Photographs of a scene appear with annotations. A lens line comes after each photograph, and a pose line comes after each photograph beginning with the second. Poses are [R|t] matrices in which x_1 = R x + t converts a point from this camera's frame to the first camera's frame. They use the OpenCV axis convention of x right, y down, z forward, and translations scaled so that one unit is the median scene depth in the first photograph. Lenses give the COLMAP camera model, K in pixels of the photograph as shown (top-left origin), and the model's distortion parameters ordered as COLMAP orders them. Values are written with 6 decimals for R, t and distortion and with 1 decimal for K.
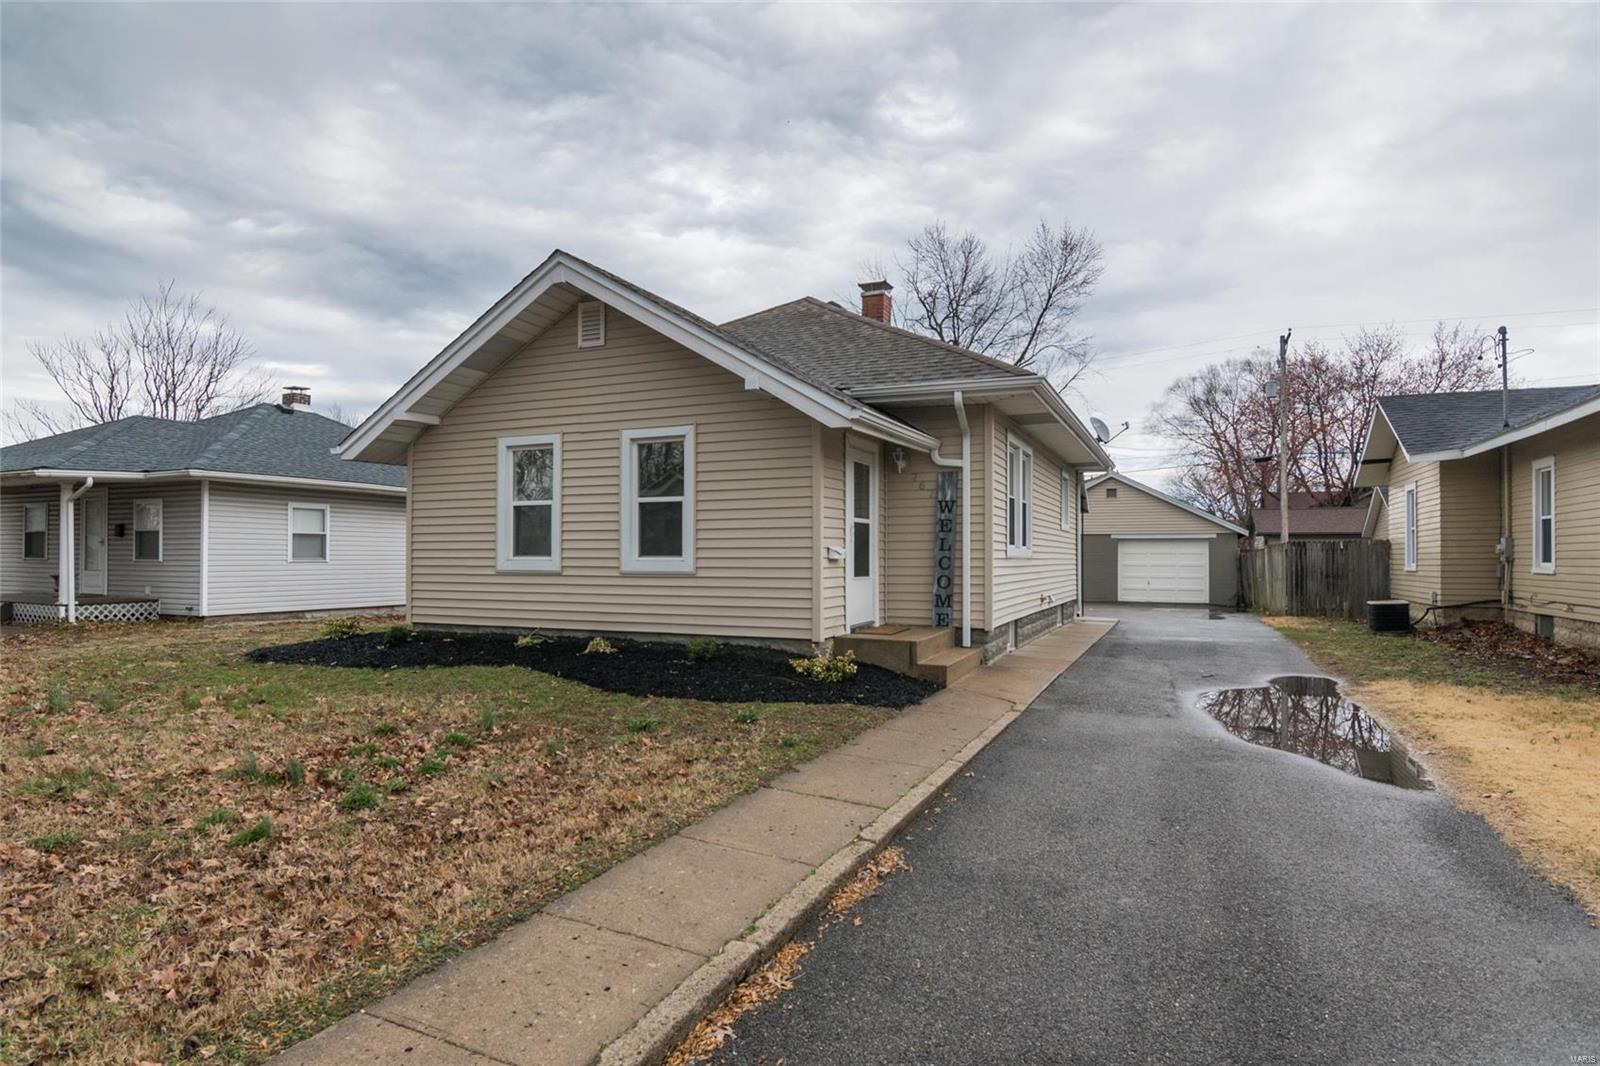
lens RADIAL K [[899.9, 0, 800.0], [0, 899.9, 533.0], [0, 0, 1]] dist [-0.008406, -0.001463]
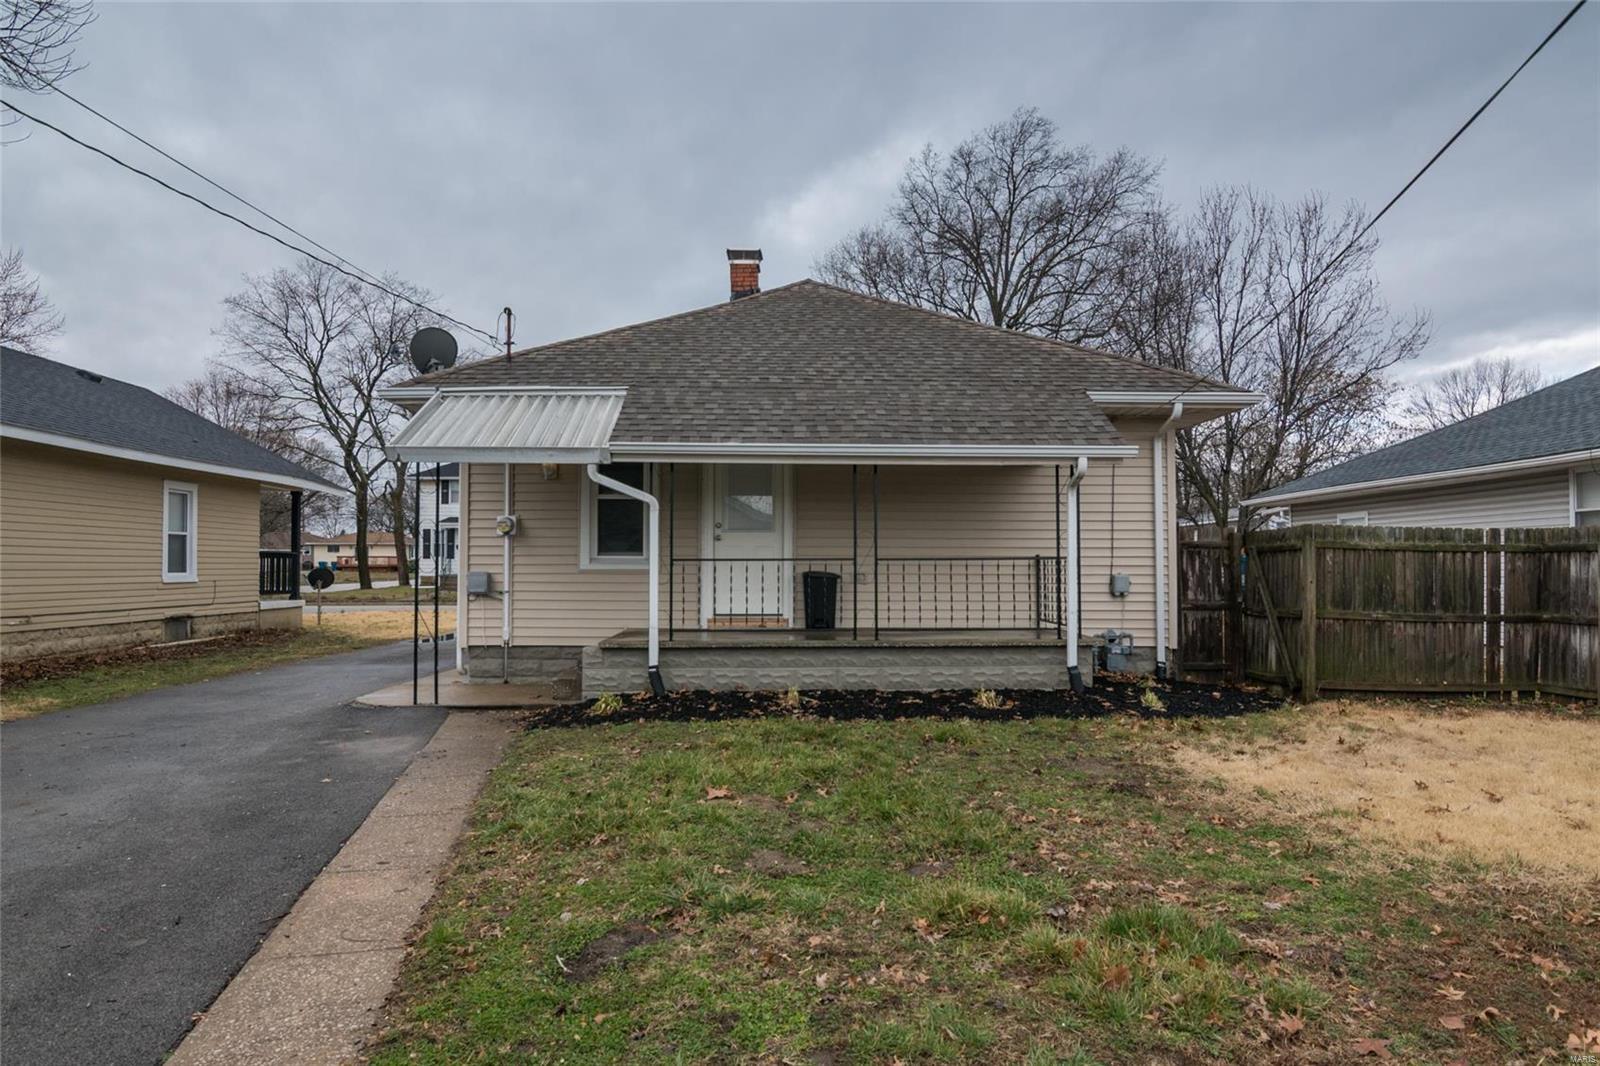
lens RADIAL K [[899.9, 0, 800.0], [0, 899.9, 533.0], [0, 0, 1]] dist [-0.008406, -0.001463]
pose [[-0.904434, -0.020227, -0.426133, 0.627784], [0.008038, 0.997890, -0.064427, 0.071059], [0.426537, -0.061695, -0.902364, 2.783368]]
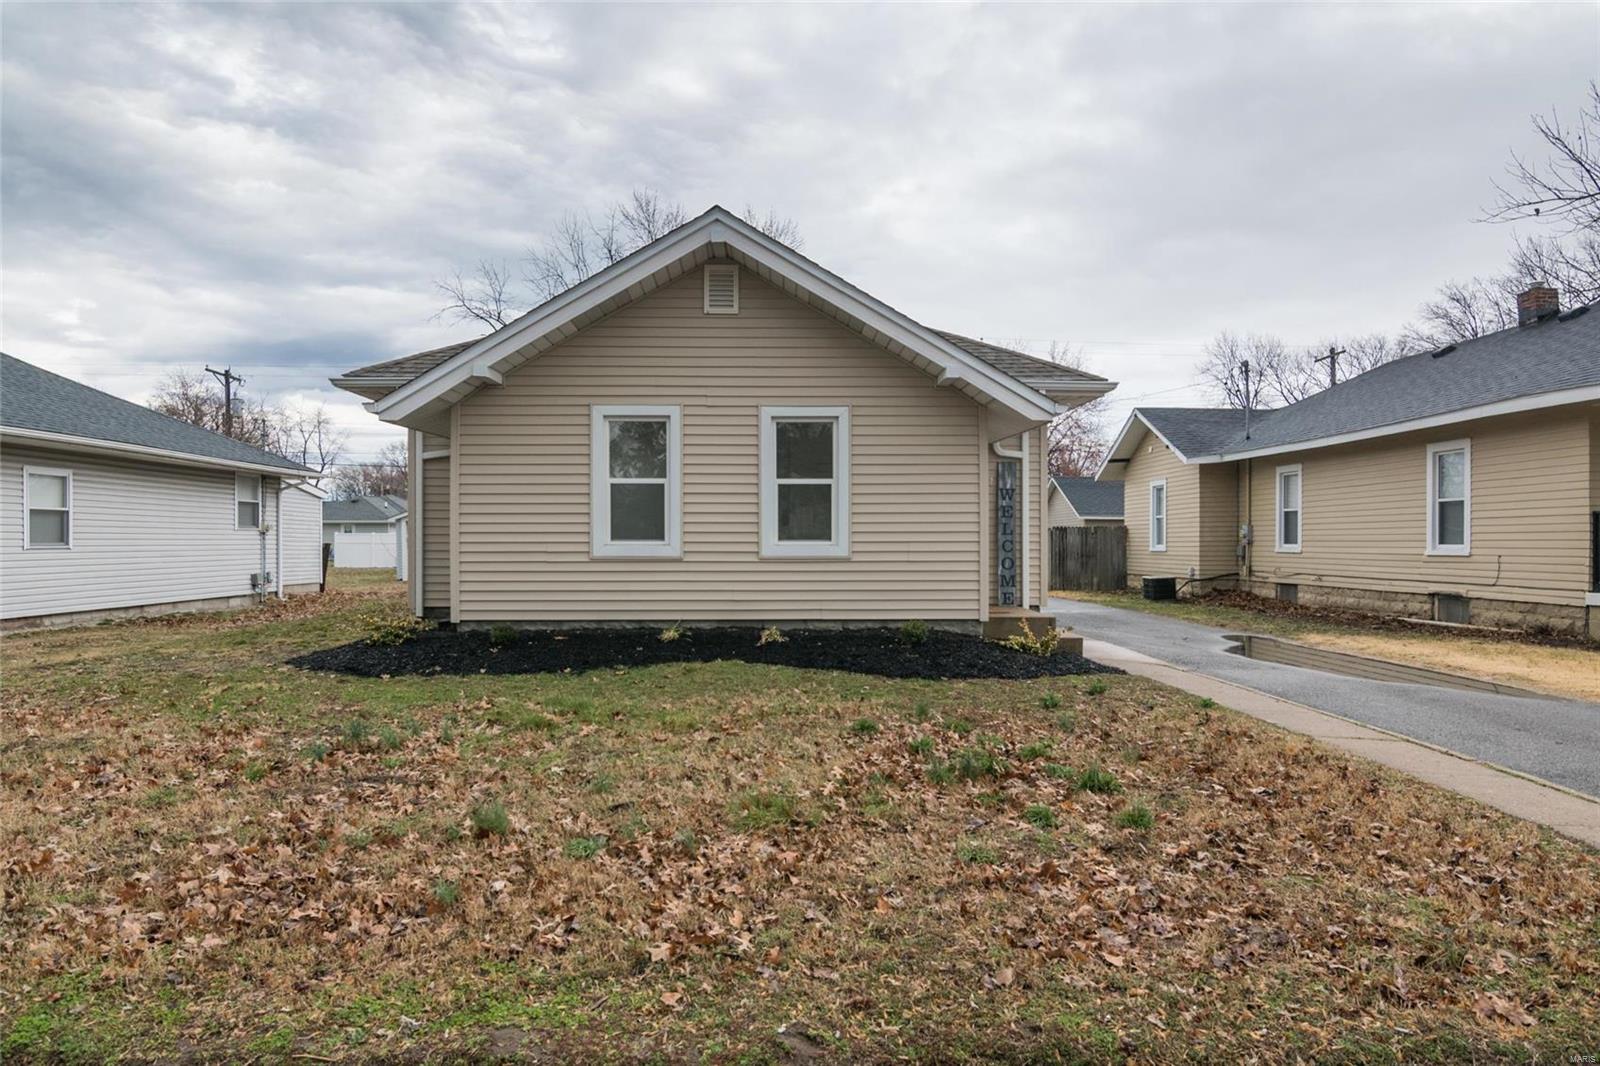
lens RADIAL K [[929.1, 0, 800.0], [0, 929.1, 533.0], [0, 0, 1]] dist [-0.001724, -0.000839]
pose [[0.903123, 0.002065, 0.429377, -0.542717], [-0.010223, 0.999808, 0.016695, 0.001298], [-0.429260, -0.019467, 0.902971, 0.093930]]
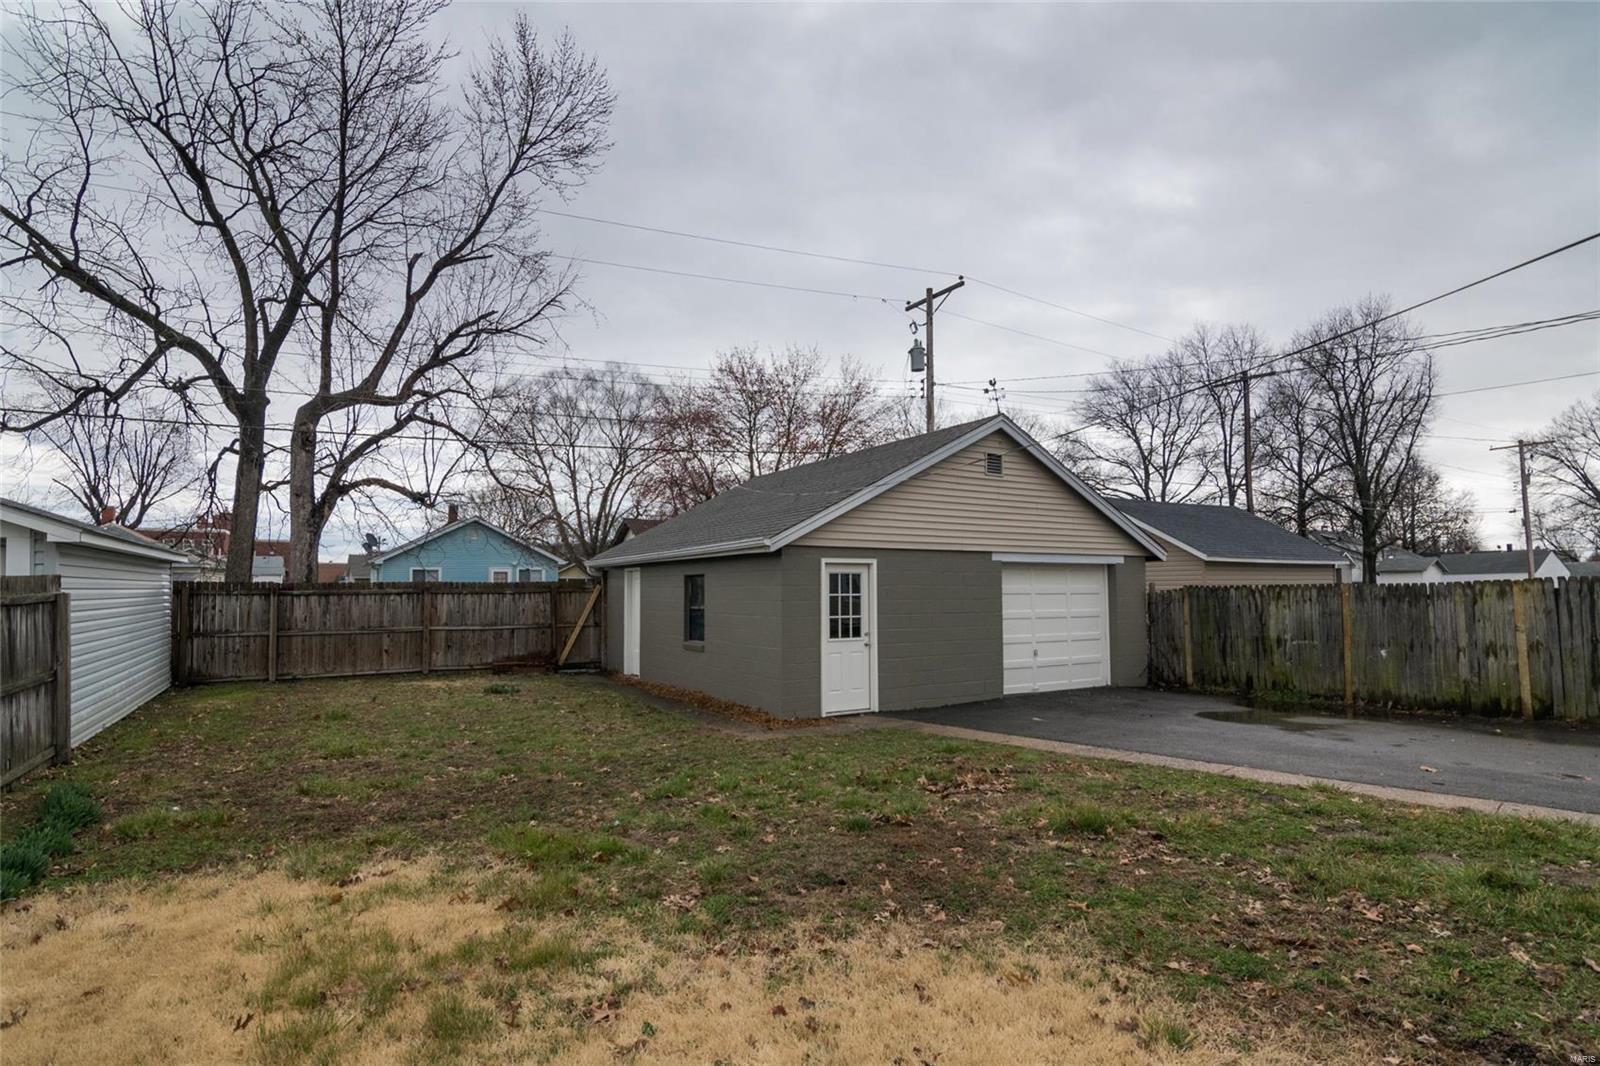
lens RADIAL K [[777.4, 0, 800.0], [0, 777.4, 533.0], [0, 0, 1]] dist [-0.000504, 0.000230]
pose [[0.568921, 0.051796, 0.820759, -0.110026], [-0.015394, 0.998510, -0.052343, 0.038759], [-0.822248, 0.017144, 0.568871, 2.384254]]
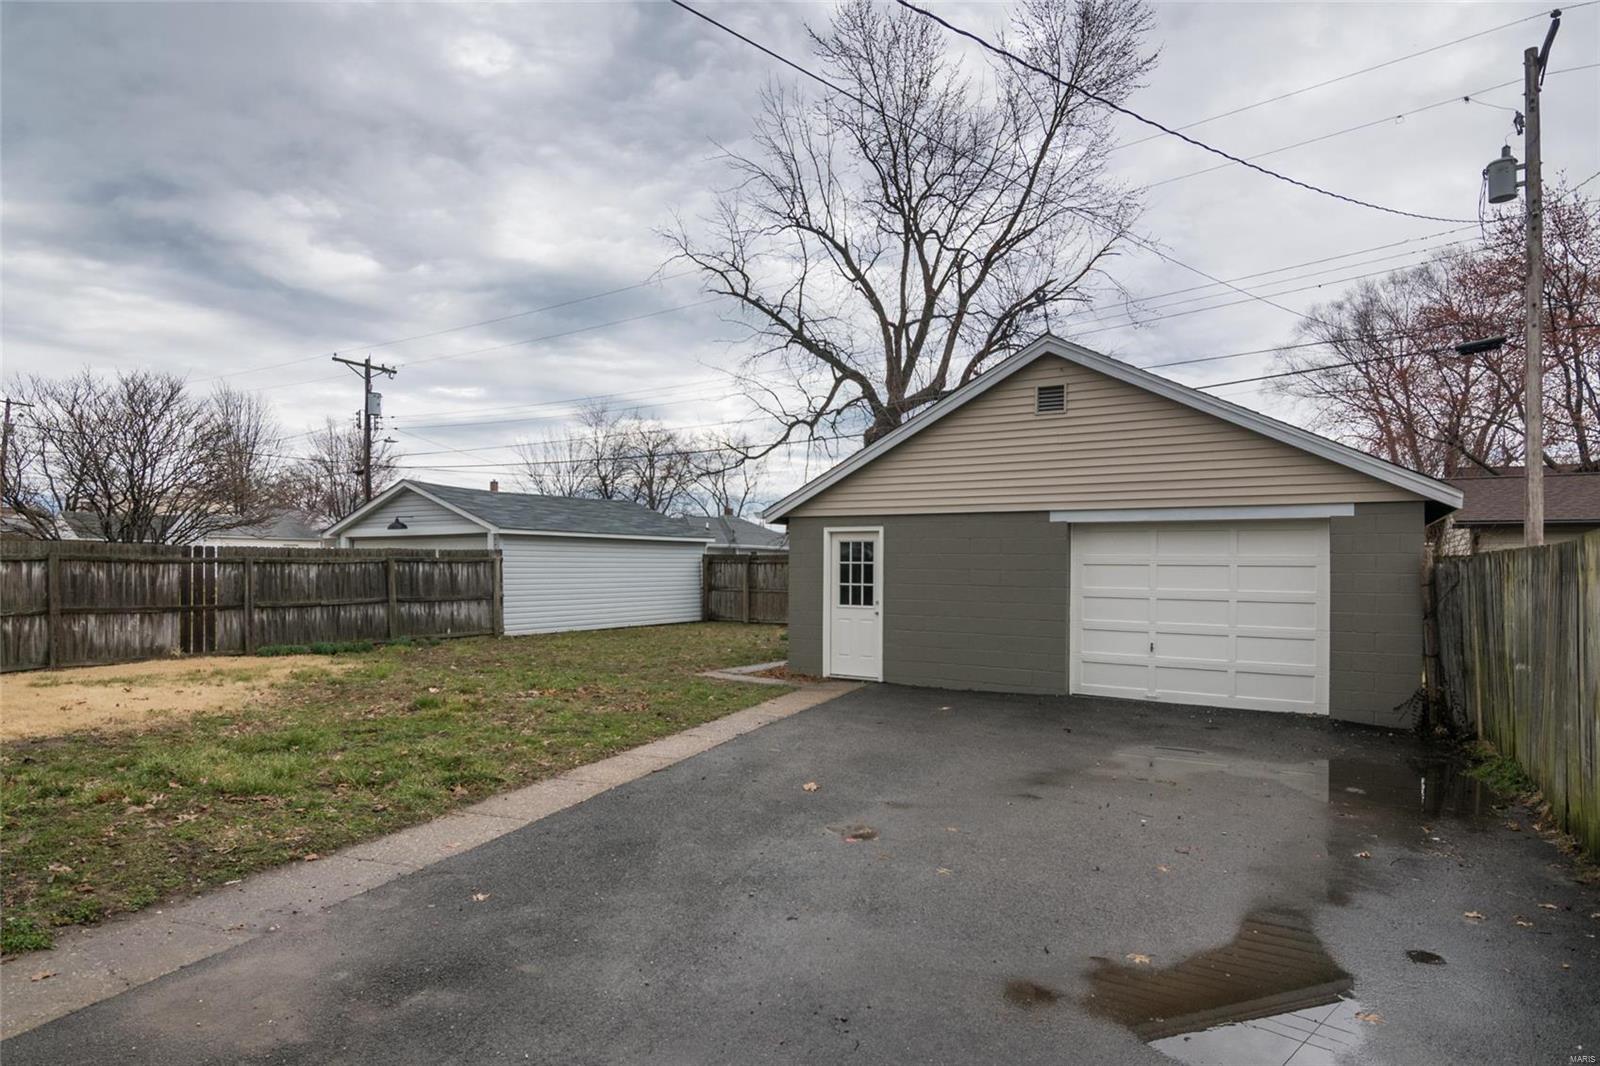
lens RADIAL K [[913.8, 0, 798.2], [0, 913.8, 557.7], [0, 0, 1]] dist [-0.015320, -0.000795]
pose [[0.991029, 0.000716, -0.133643, 0.821814], [0.001429, 0.999872, 0.015960, 0.039283], [0.133637, -0.016007, 0.990901, 1.726168]]
